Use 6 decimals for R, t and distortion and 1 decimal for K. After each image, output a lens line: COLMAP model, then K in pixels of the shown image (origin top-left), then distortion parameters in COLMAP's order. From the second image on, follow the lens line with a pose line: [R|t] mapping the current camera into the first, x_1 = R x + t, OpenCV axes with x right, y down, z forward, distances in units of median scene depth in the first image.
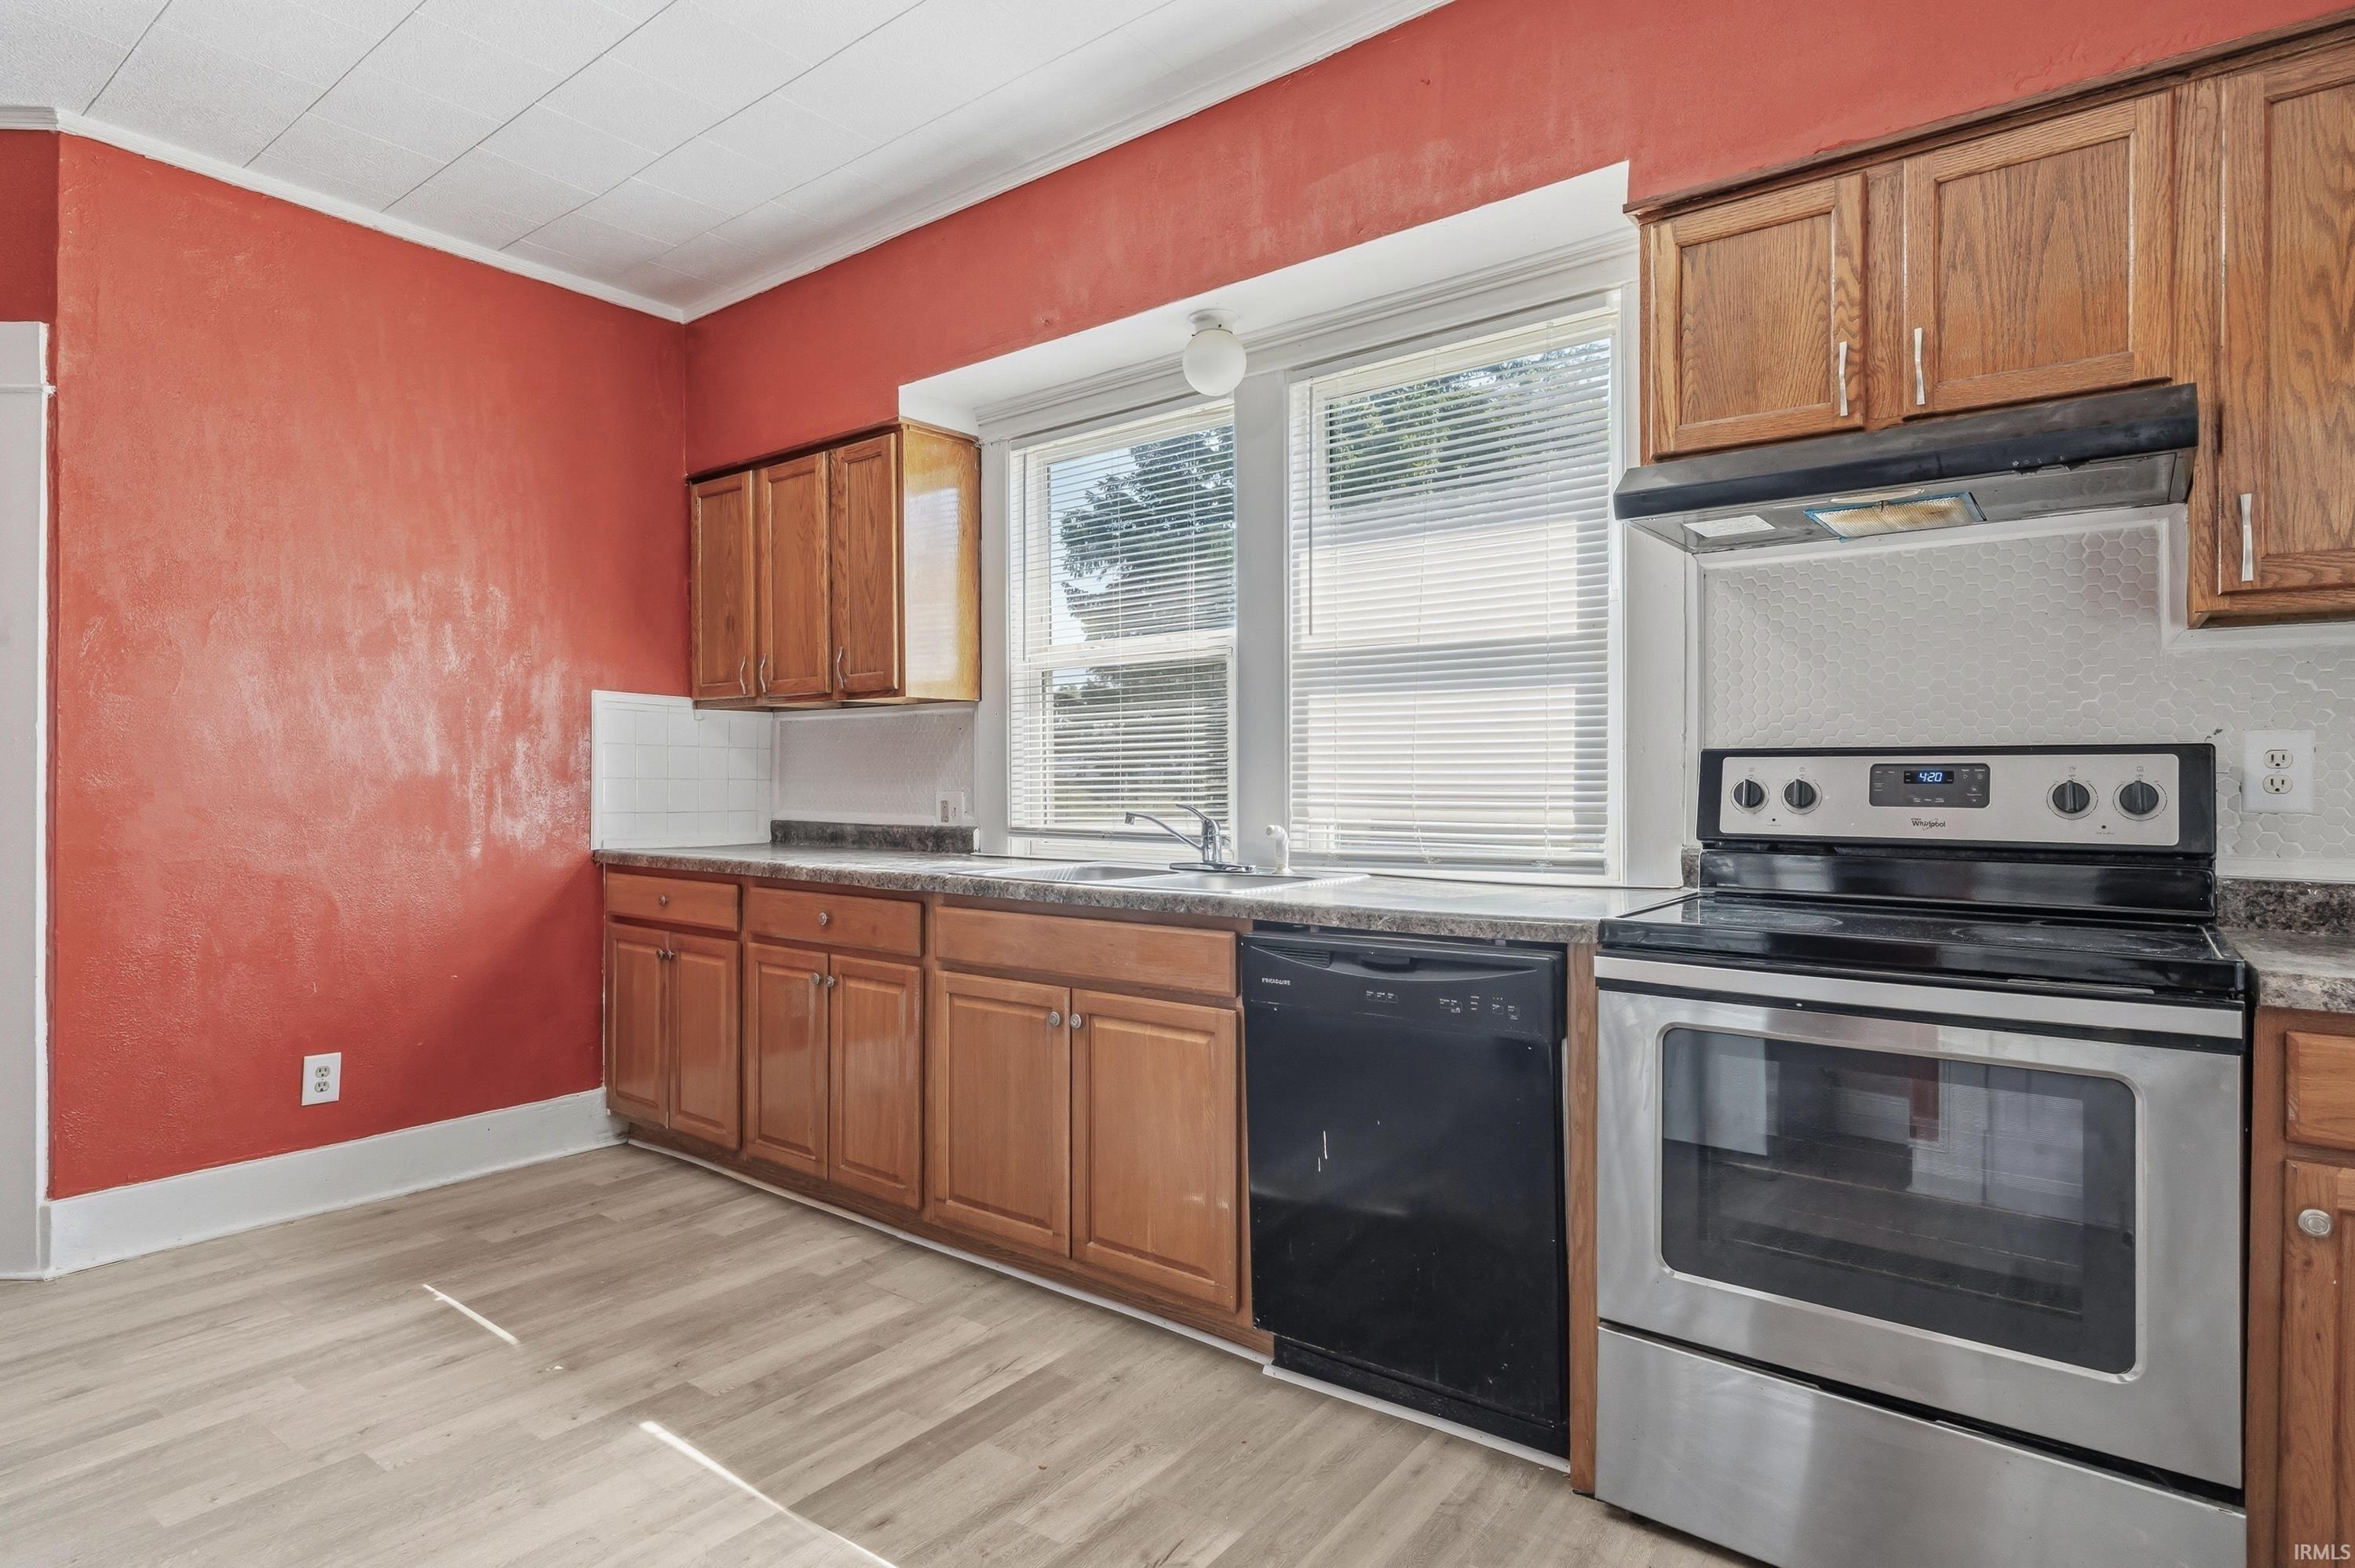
lens RADIAL K [[1209.3, 0, 1170.7], [0, 1209.3, 786.1], [0, 0, 1]] dist [-0.002633, 0.000318]
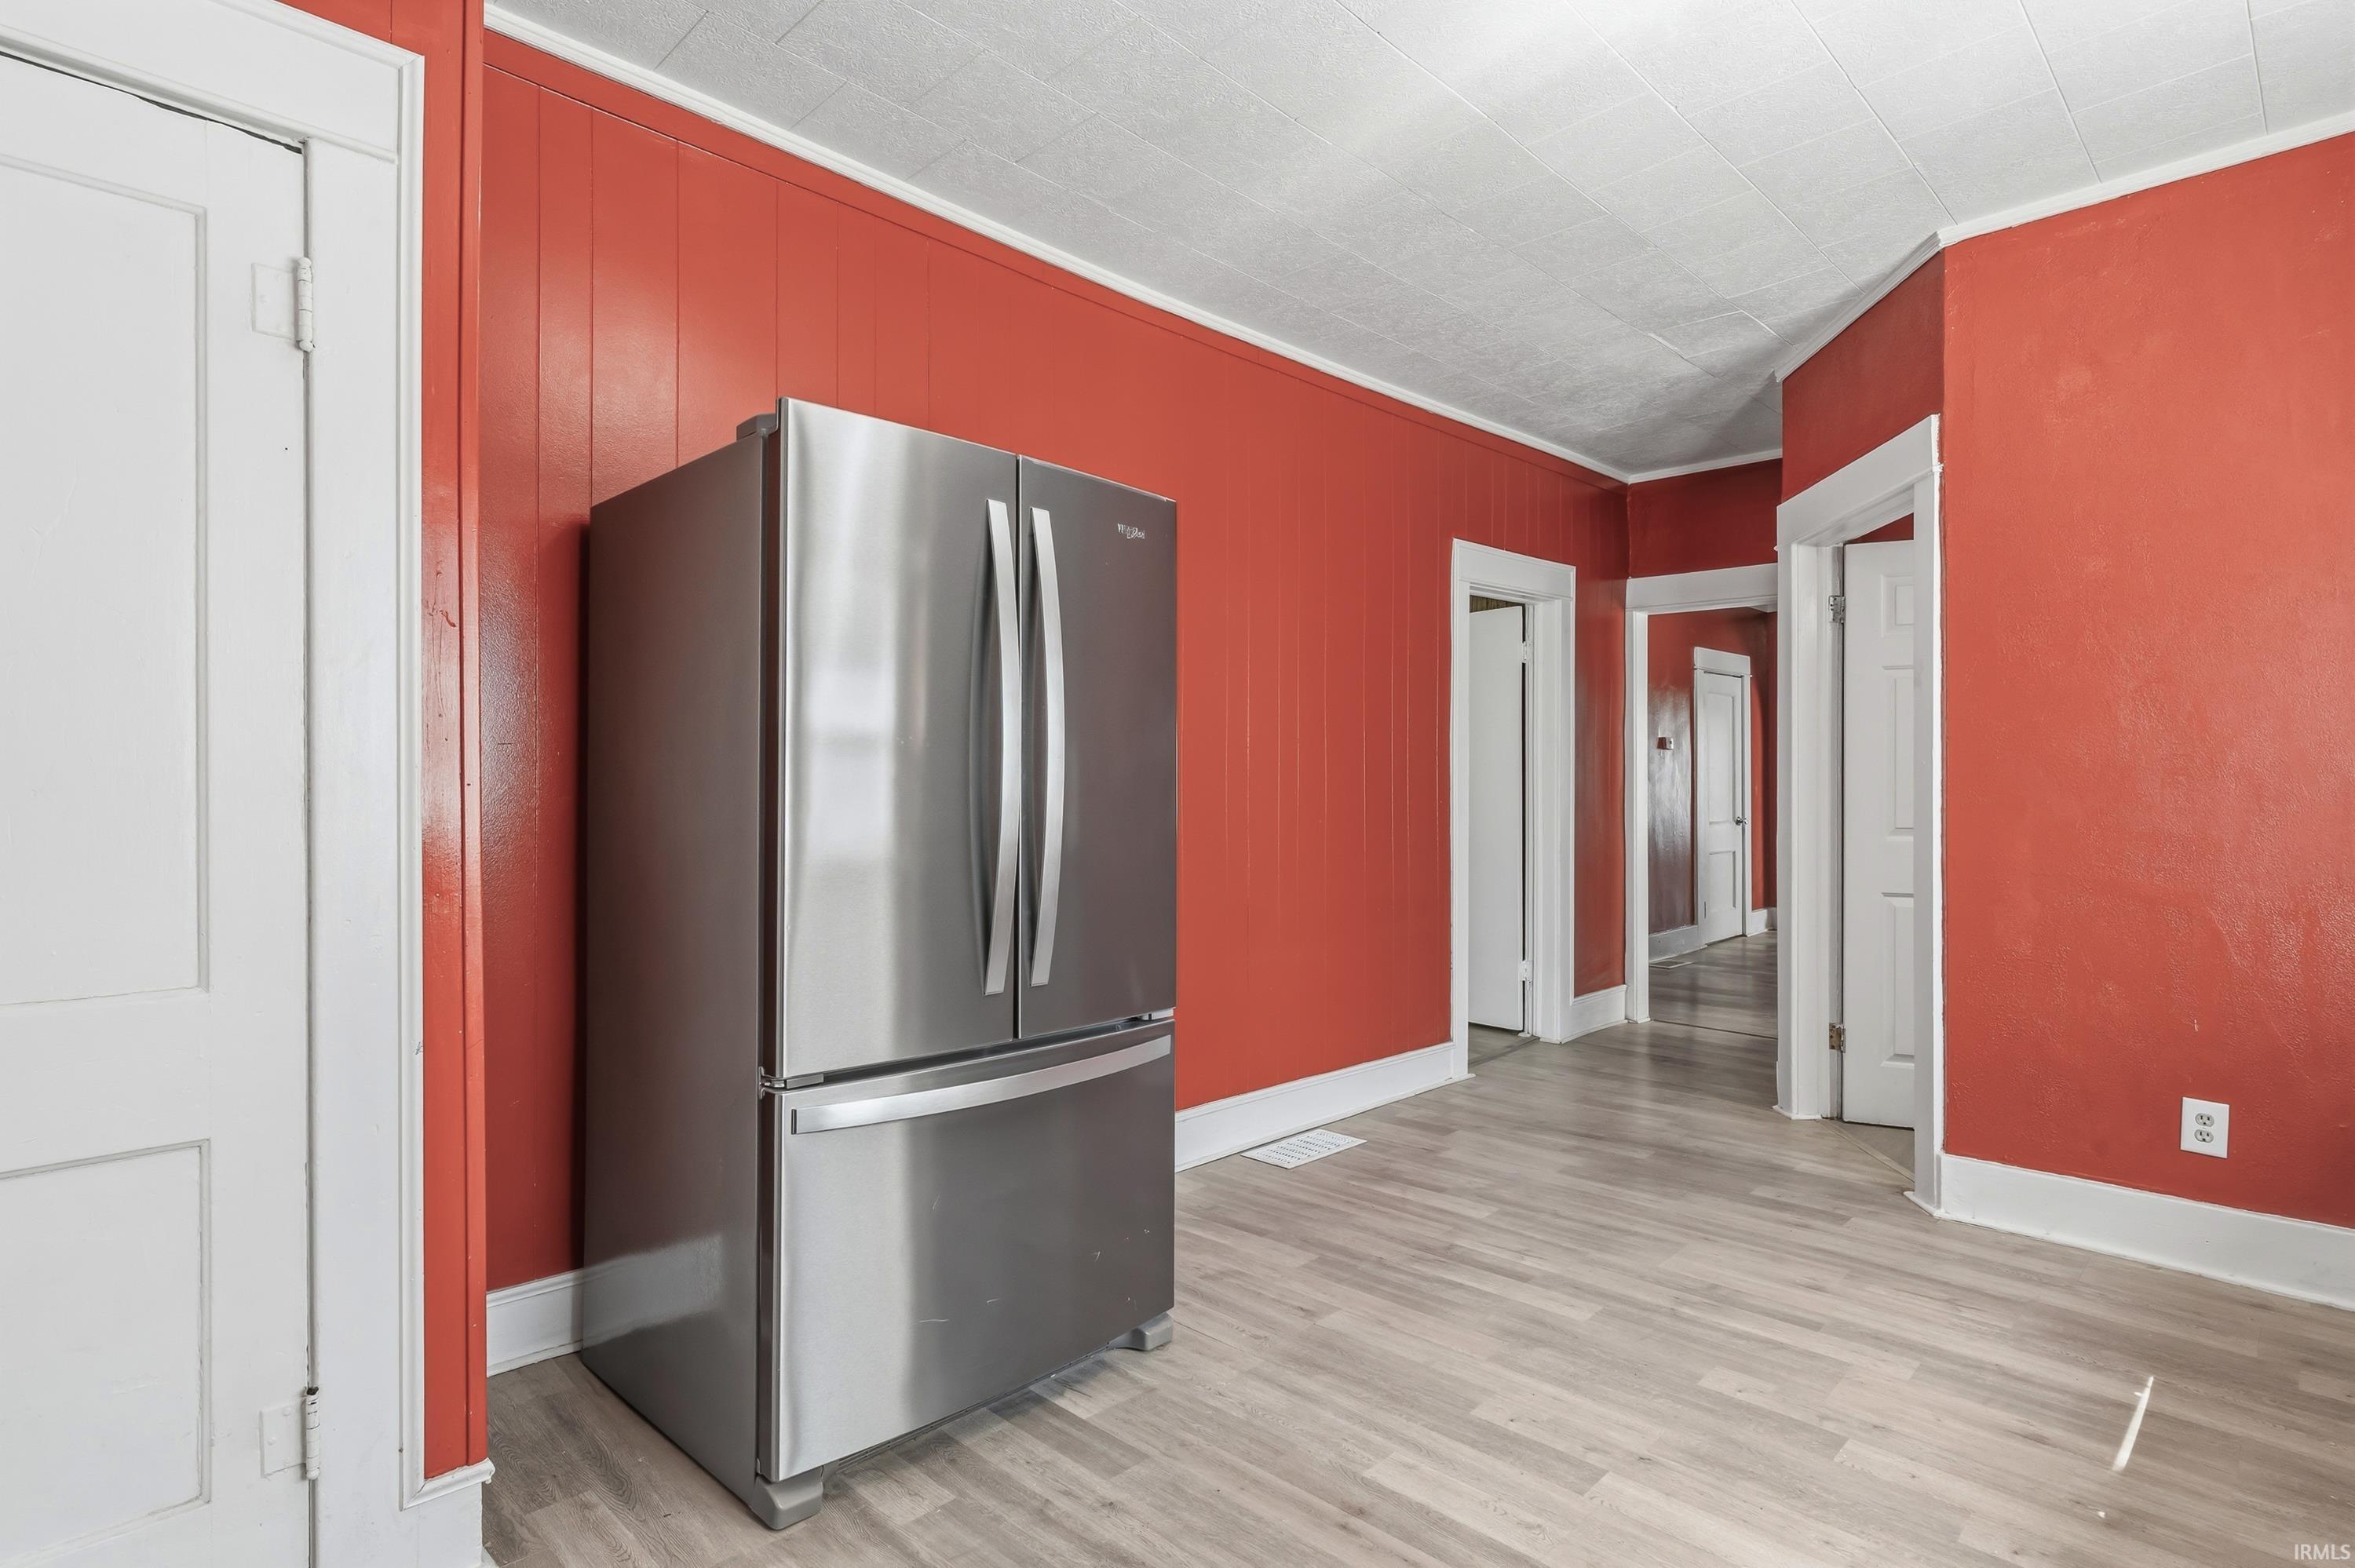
lens RADIAL K [[1193.4, 0, 1216.2], [0, 1193.4, 789.2], [0, 0, 1]] dist [-0.003948, -0.000272]
pose [[-0.113436, -0.005143, -0.993532, 0.325148], [-0.010900, 0.999933, -0.003931, 0.000394], [0.993486, 0.010384, -0.113484, 0.439644]]
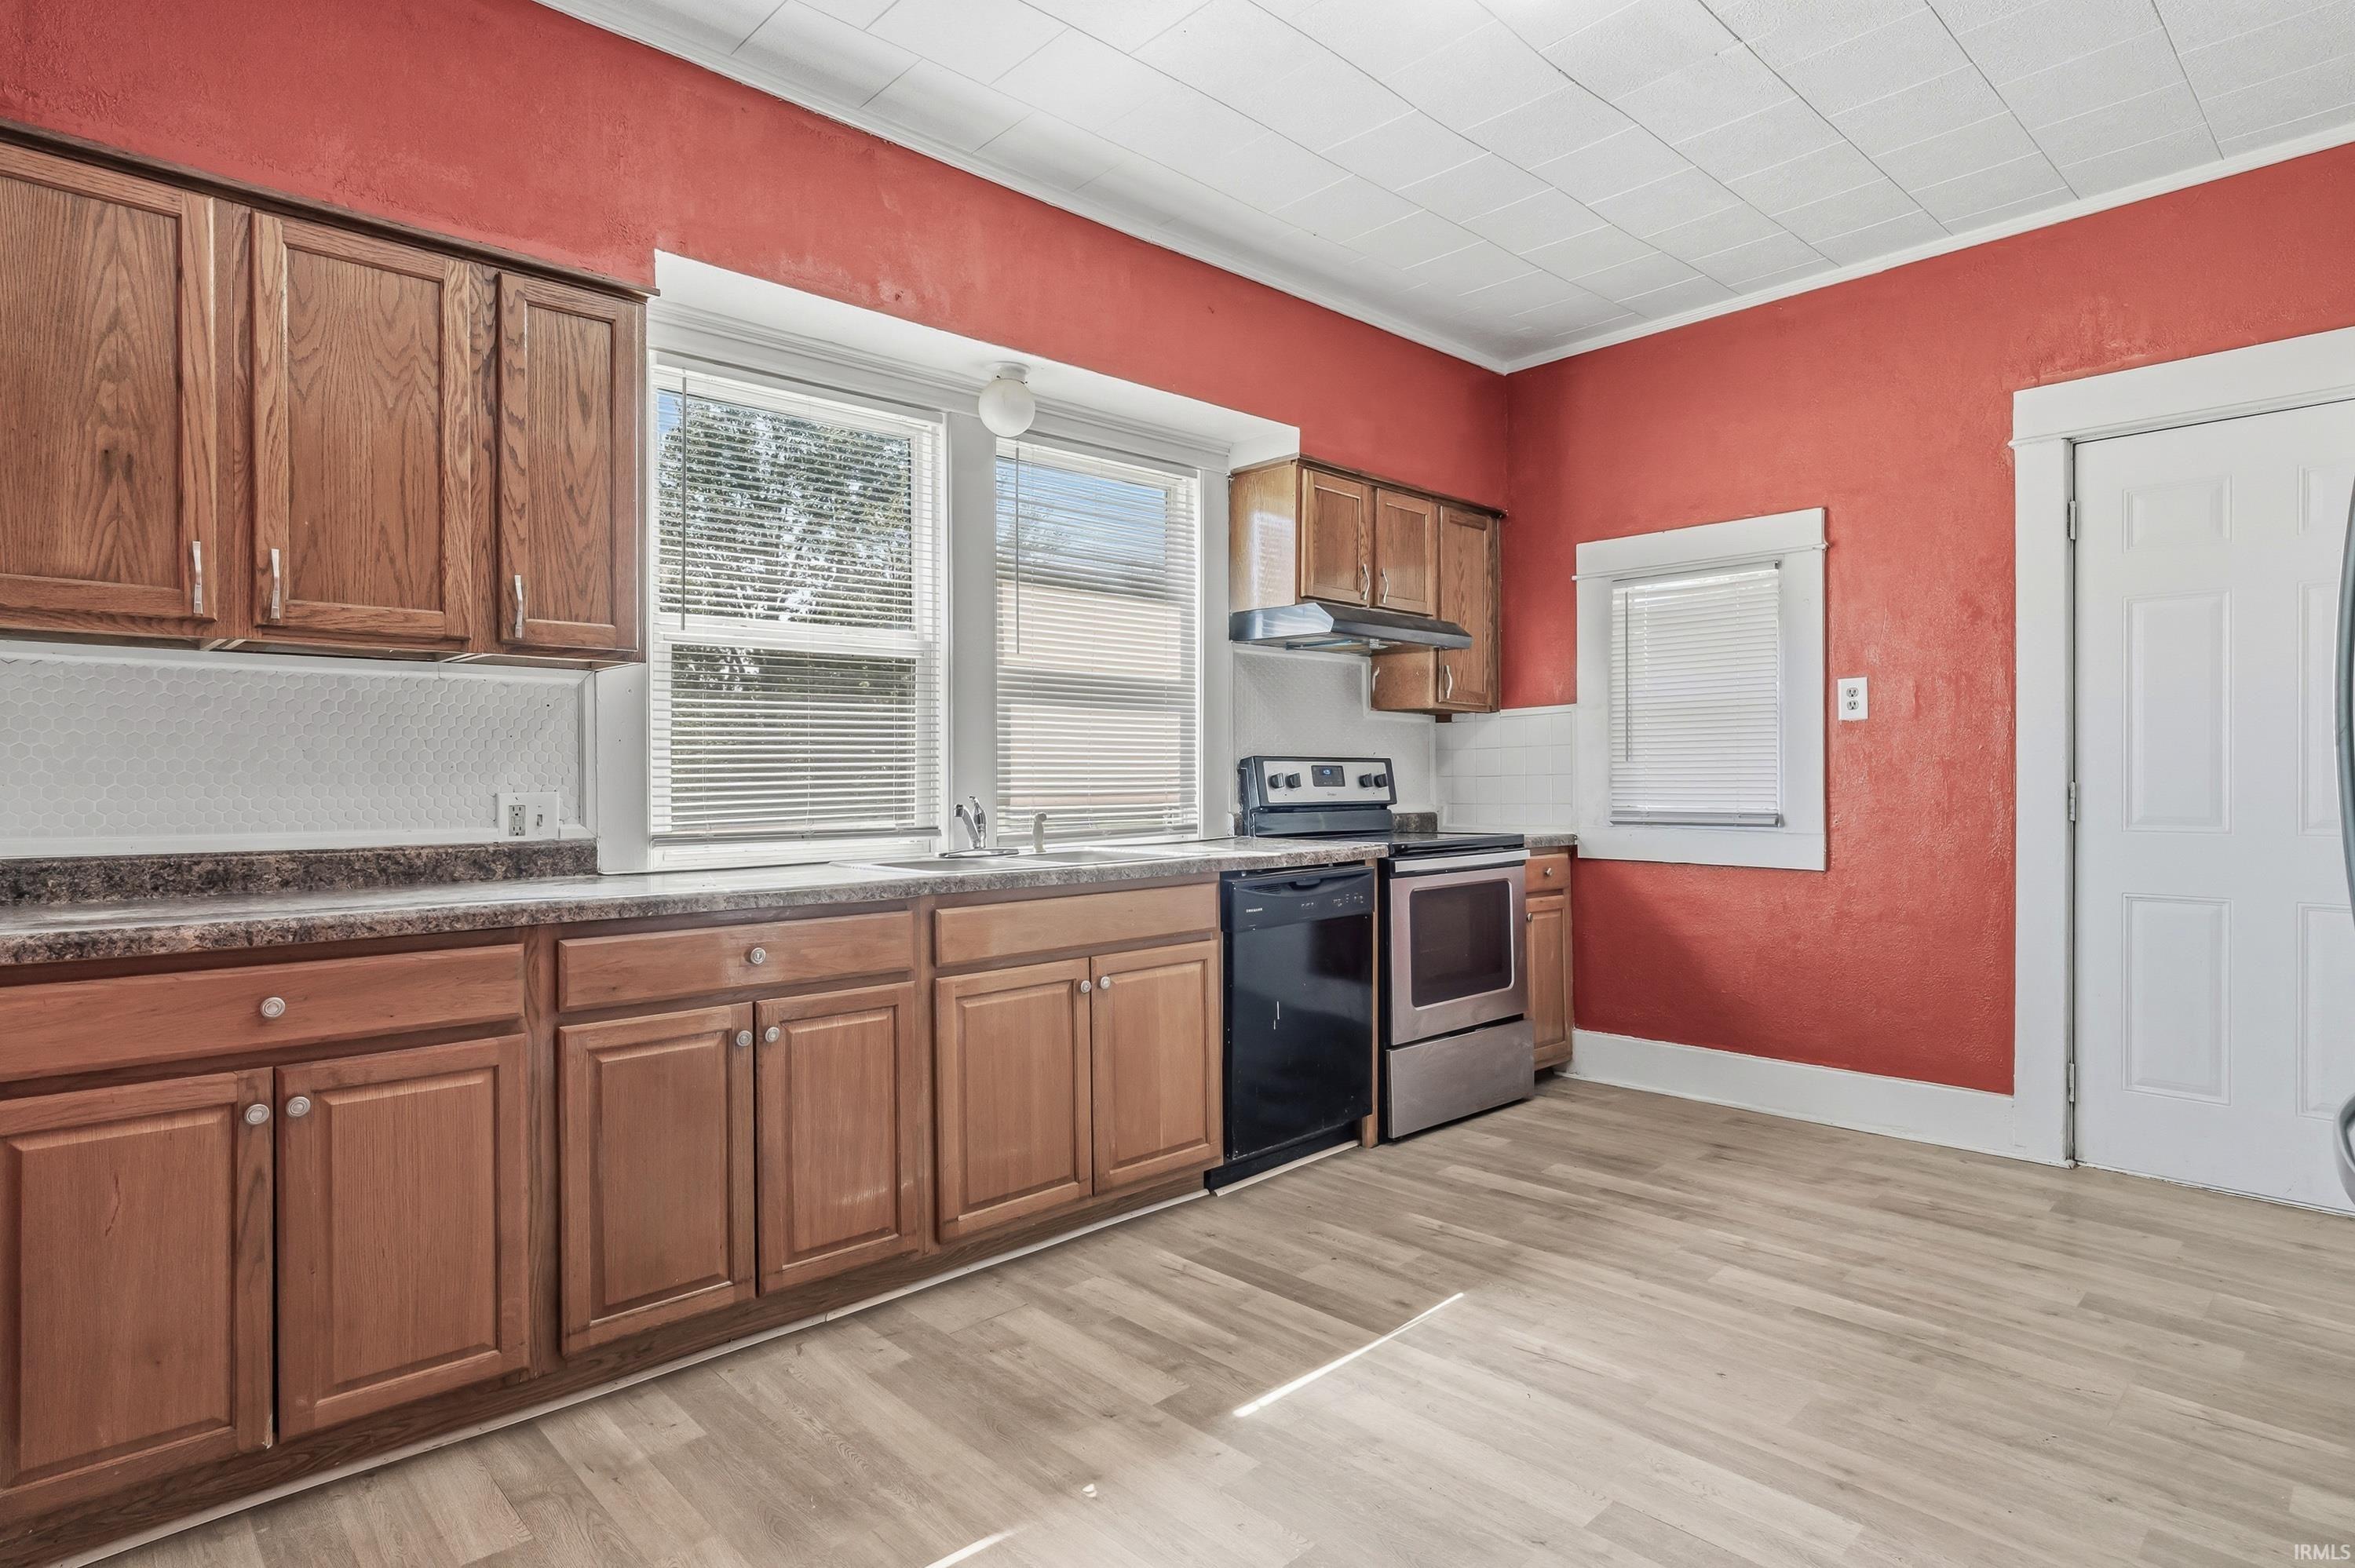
lens RADIAL K [[1221.0, 0, 1183.8], [0, 1221.0, 780.4], [0, 0, 1]] dist [0.001035, -0.000240]
pose [[0.165966, -0.003210, 0.986126, -1.175413], [0.011585, 0.999932, 0.001305, 0.001210], [-0.986063, 0.011207, 0.165992, 0.709633]]
